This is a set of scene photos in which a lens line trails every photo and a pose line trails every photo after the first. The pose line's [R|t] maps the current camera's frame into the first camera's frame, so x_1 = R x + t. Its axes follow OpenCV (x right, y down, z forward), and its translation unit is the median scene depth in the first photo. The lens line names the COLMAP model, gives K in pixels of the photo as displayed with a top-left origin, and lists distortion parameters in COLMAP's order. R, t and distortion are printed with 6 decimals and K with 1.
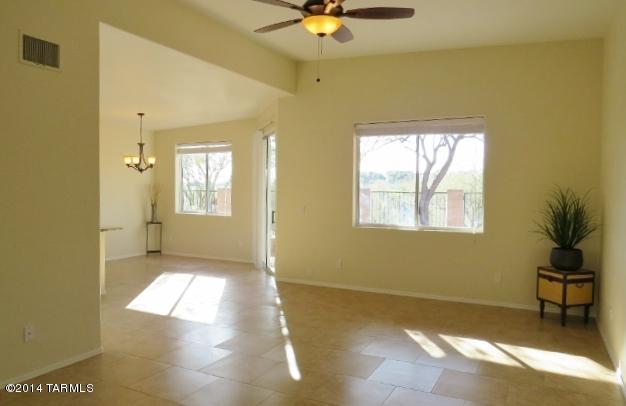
lens RADIAL K [[456.6, 0, 311.6], [0, 456.6, 202.6], [0, 0, 1]] dist [-0.009165, -0.002146]
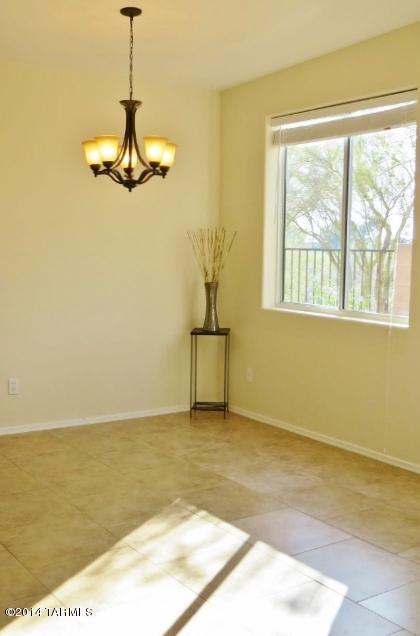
lens RADIAL K [[778.8, 0, 211.0], [0, 778.8, 316.7], [0, 0, 1]] dist [0.009138, 0.000000]
pose [[0.881187, 0.044204, -0.470696, -0.039077], [-0.020232, 0.998233, 0.055871, -0.004898], [0.472334, -0.039710, 0.880524, 0.426686]]
